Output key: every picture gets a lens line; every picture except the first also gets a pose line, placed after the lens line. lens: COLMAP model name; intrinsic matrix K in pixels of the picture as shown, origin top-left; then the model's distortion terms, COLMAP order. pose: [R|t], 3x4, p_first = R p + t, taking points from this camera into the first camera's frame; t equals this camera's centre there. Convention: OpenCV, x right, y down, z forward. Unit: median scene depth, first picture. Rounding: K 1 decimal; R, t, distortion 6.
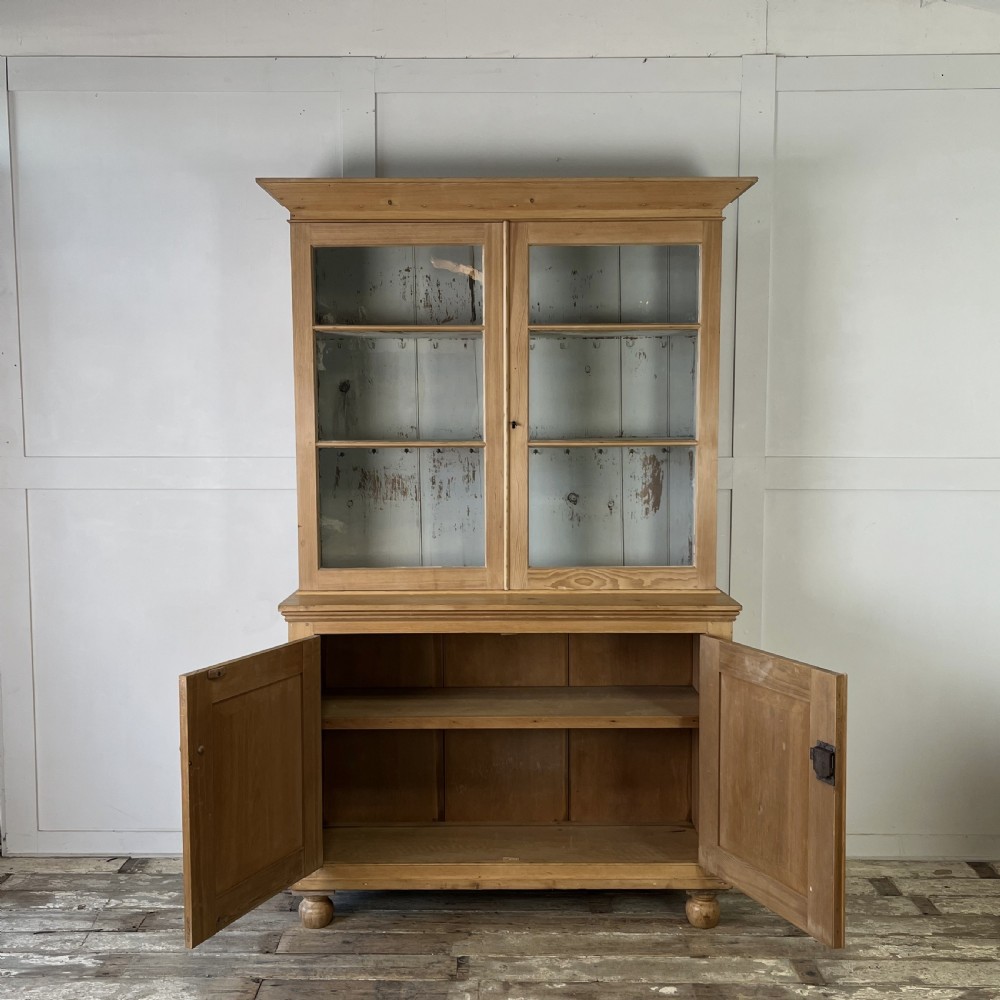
lens RADIAL K [[1102.2, 0, 485.8], [0, 1102.2, 515.7], [0, 0, 1]] dist [0.037996, 0.000000]
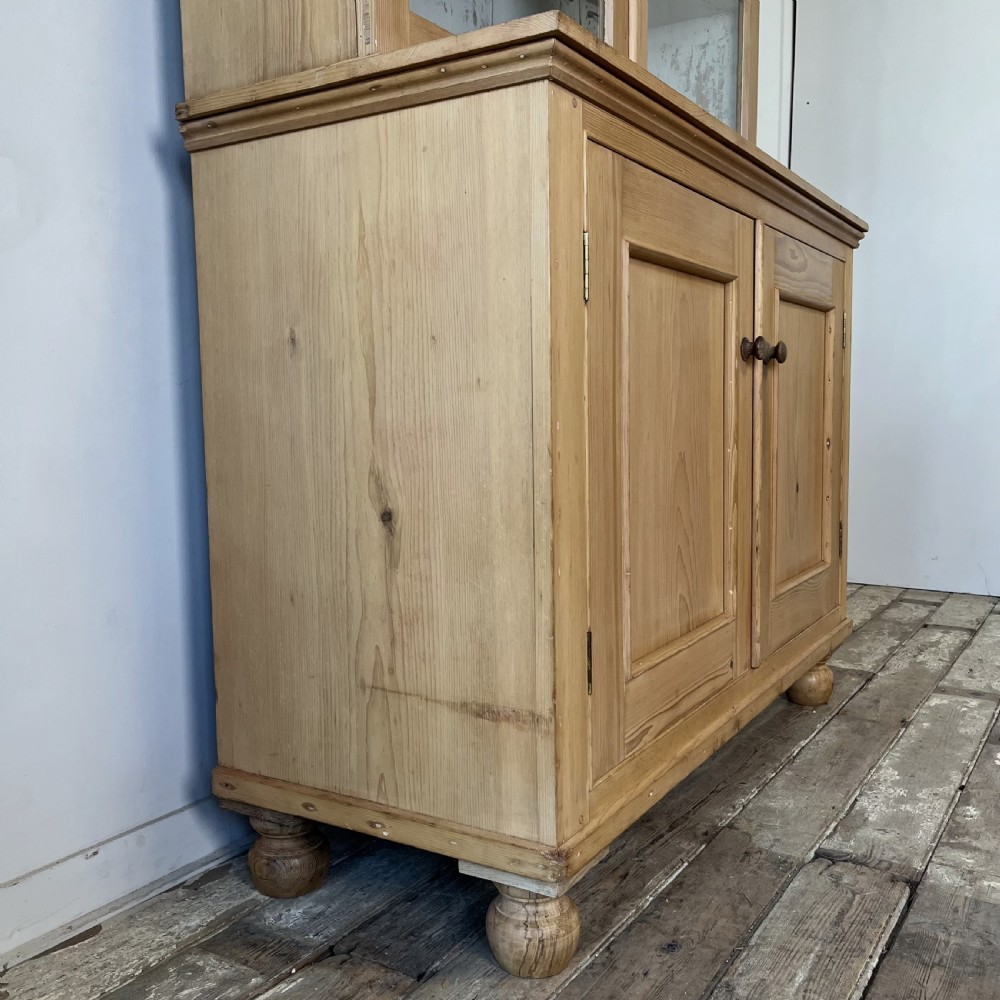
lens RADIAL K [[1019.1, 0, 501.6], [0, 1019.1, 502.2], [0, 0, 1]] dist [0.029599, 0.000000]
pose [[0.516085, -0.082322, 0.852573, -0.441400], [0.081477, 0.995575, 0.046809, 0.198875], [-0.852654, 0.045308, 0.520508, 0.828273]]
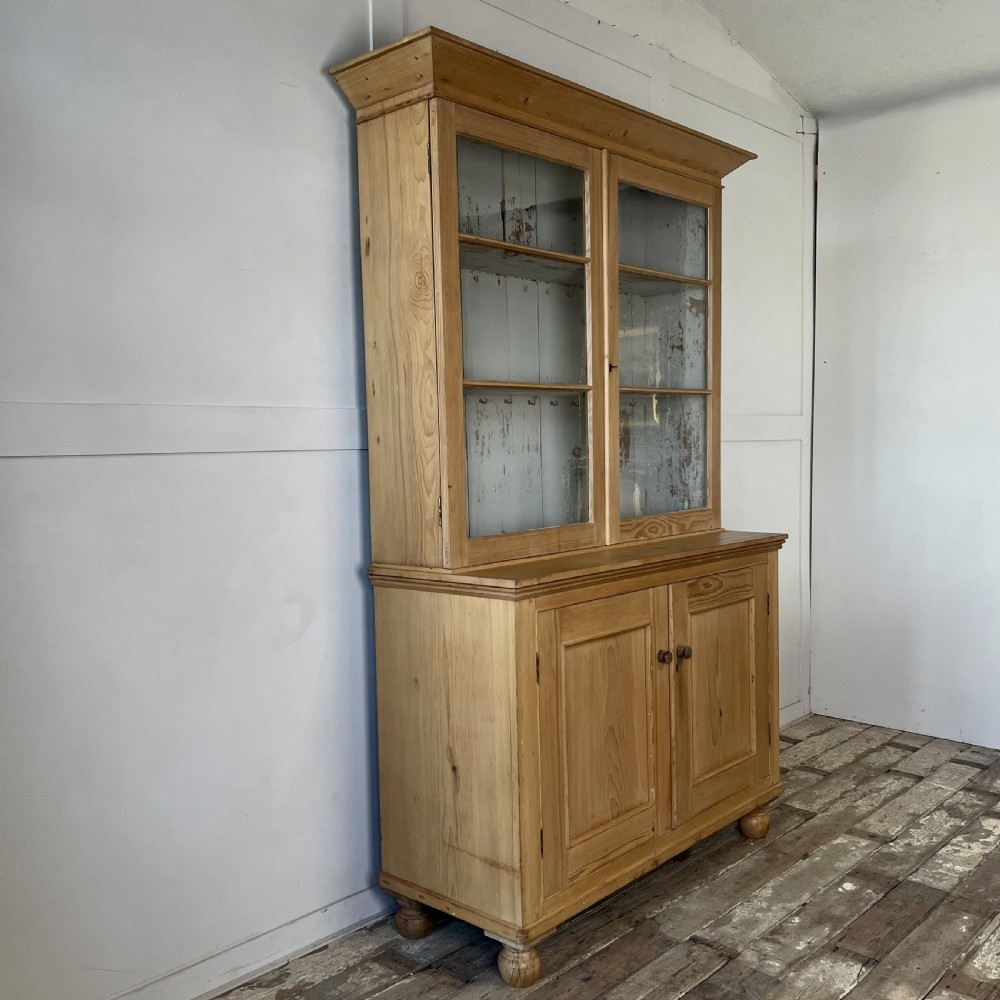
lens RADIAL K [[1019.1, 0, 498.4], [0, 1019.1, 500.8], [0, 0, 1]] dist [0.029599, 0.000000]
pose [[0.666094, -0.054628, 0.743865, -0.698030], [0.079967, 0.996796, 0.001597, 0.021772], [-0.741569, 0.058421, 0.668328, 0.500879]]
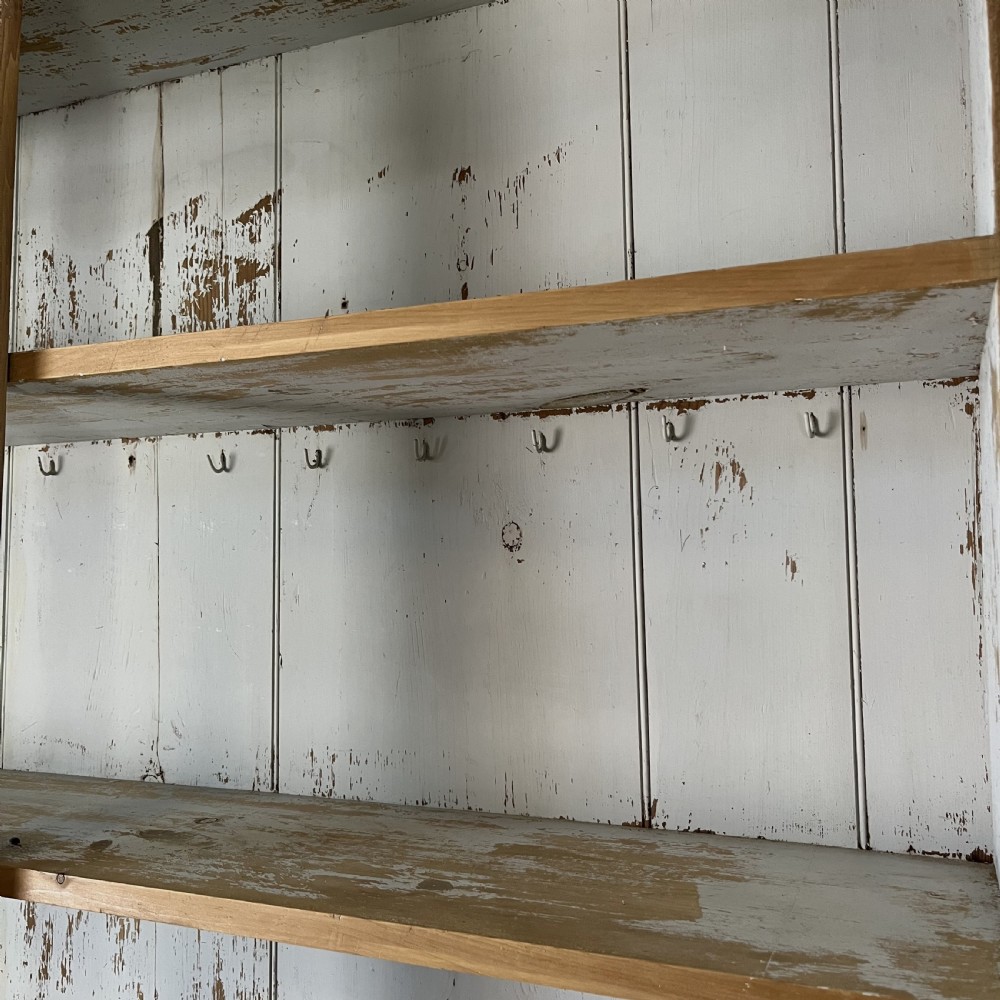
lens RADIAL K [[1019.1, 0, 494.5], [0, 1019.1, 490.7], [0, 0, 1]] dist [0.029599, 0.000000]
pose [[0.921065, -0.027425, -0.388442, 0.195163], [-0.036889, 0.986886, -0.157148, -0.115936], [0.387658, 0.159073, 0.907974, 0.856370]]
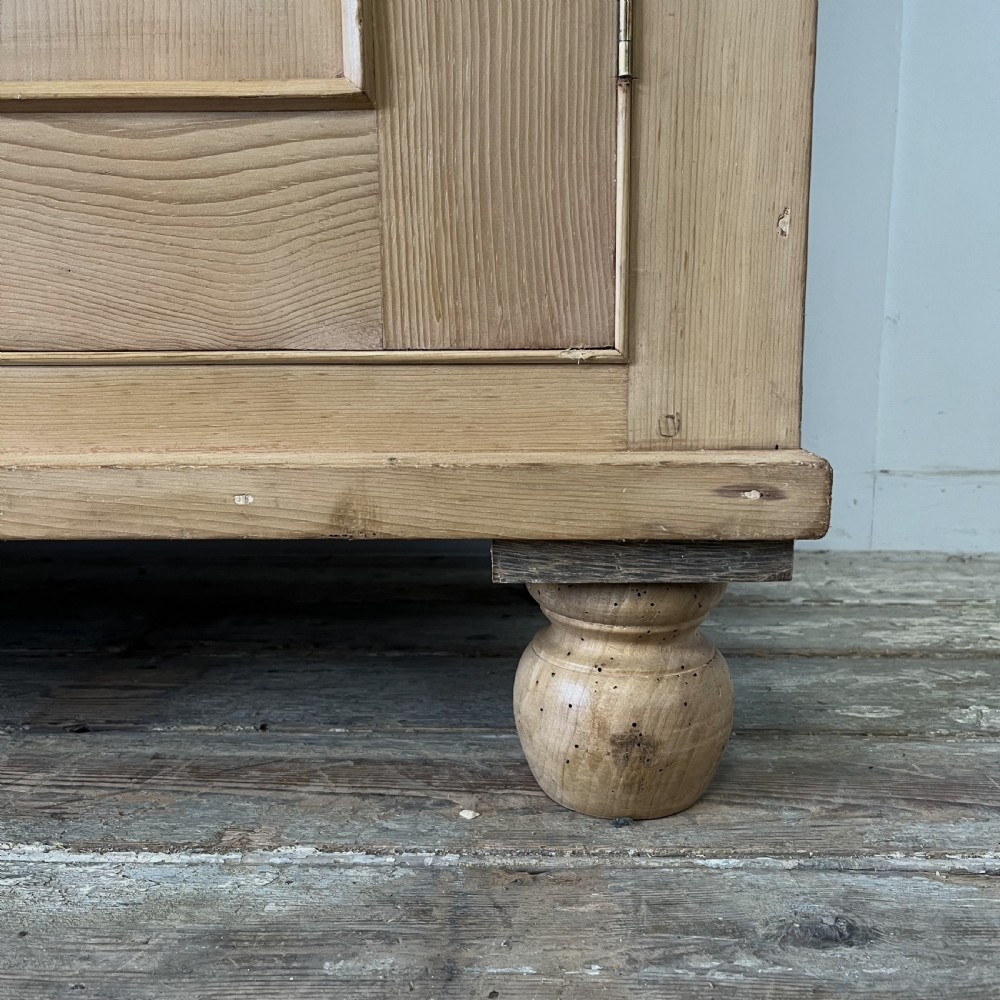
lens RADIAL K [[1019.1, 0, 504.9], [0, 1019.1, 505.0], [0, 0, 1]] dist [0.029599, 0.000000]
pose [[0.999841, -0.000181, -0.017838, 0.182300], [0.001594, 0.996855, 0.079232, 0.316204], [0.017767, -0.079248, 0.996697, 0.858421]]
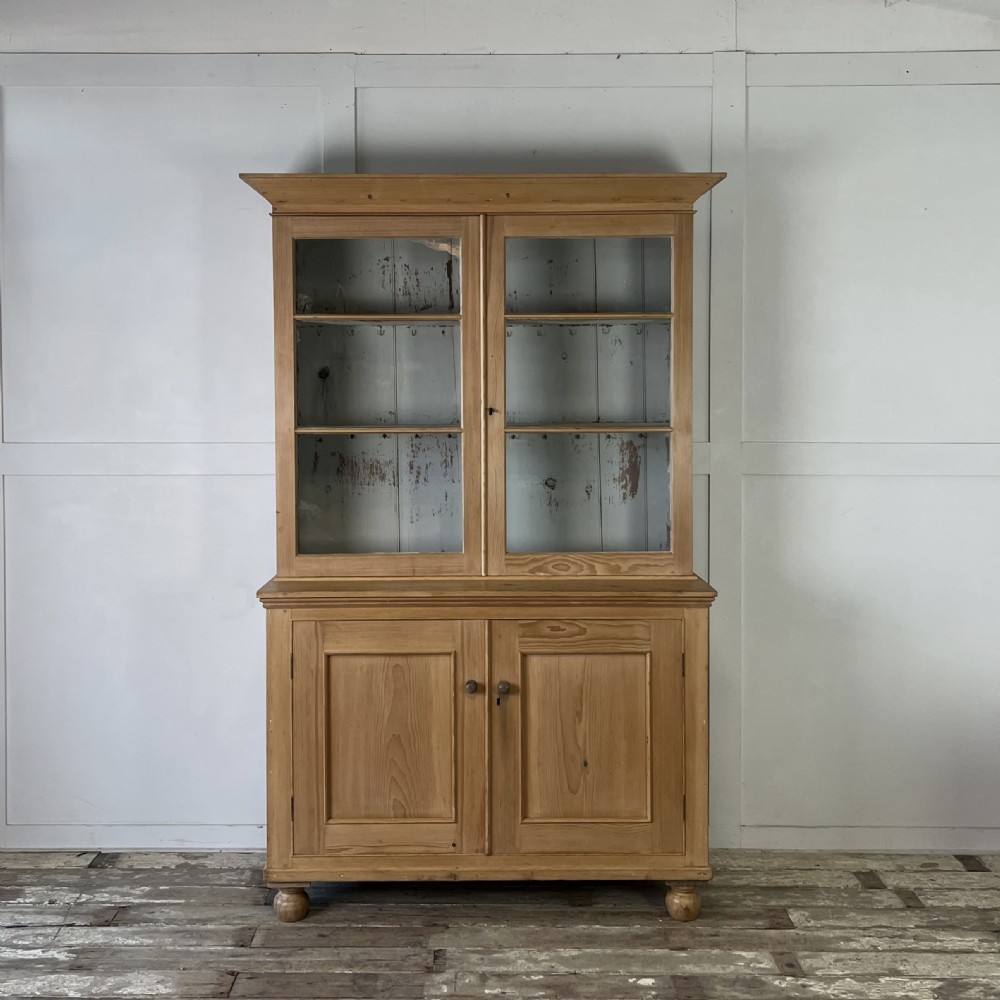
lens RADIAL K [[1188.8, 0, 471.7], [0, 1188.8, 418.6], [0, 0, 1]] dist [0.034419, 0.000000]
pose [[0.999997, -0.000778, 0.002498, 0.005140], [0.000934, 0.998018, -0.062920, -0.007542], [-0.002444, 0.062922, 0.998015, -0.090231]]
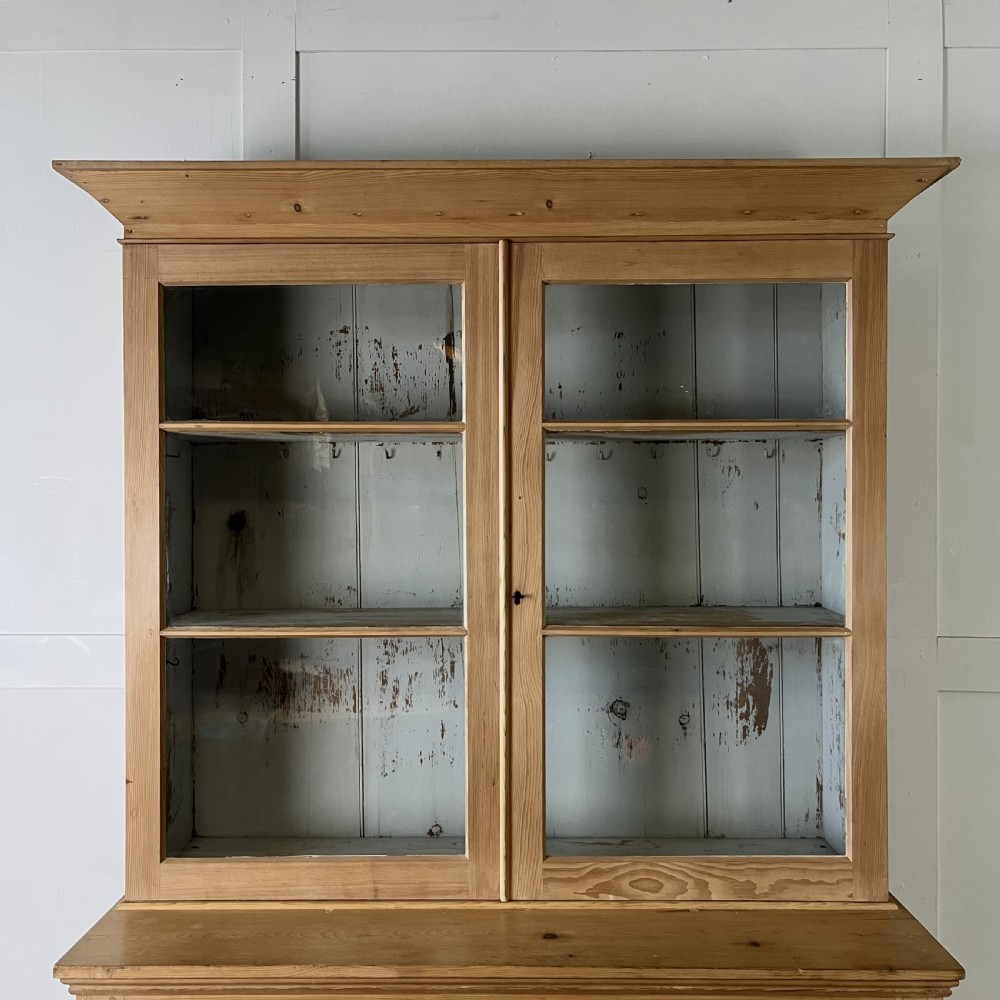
lens RADIAL K [[1019.1, 0, 500.4], [0, 1019.1, 497.4], [0, 0, 1]] dist [0.029599, 0.000000]
pose [[0.999982, 0.001500, -0.005818, 0.019925], [-0.001998, 0.996245, -0.086558, -0.089776], [0.005666, 0.086568, 0.996230, 0.487011]]
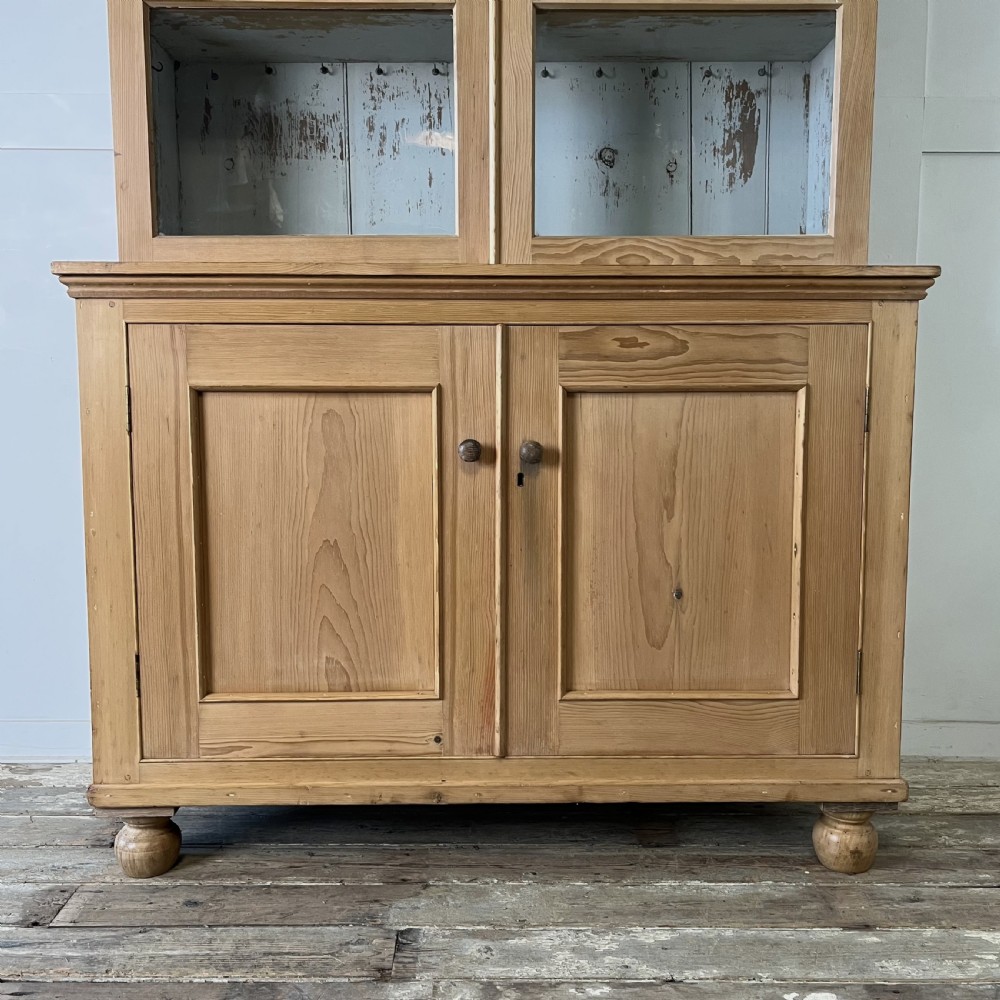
lens RADIAL K [[1019.1, 0, 499.6], [0, 1019.1, 506.4], [0, 0, 1]] dist [0.029599, 0.000000]
pose [[0.999849, 0.001235, 0.017356, 0.013040], [-0.001534, 0.999850, 0.017253, 0.179309], [-0.017332, -0.017277, 0.999700, 0.491378]]
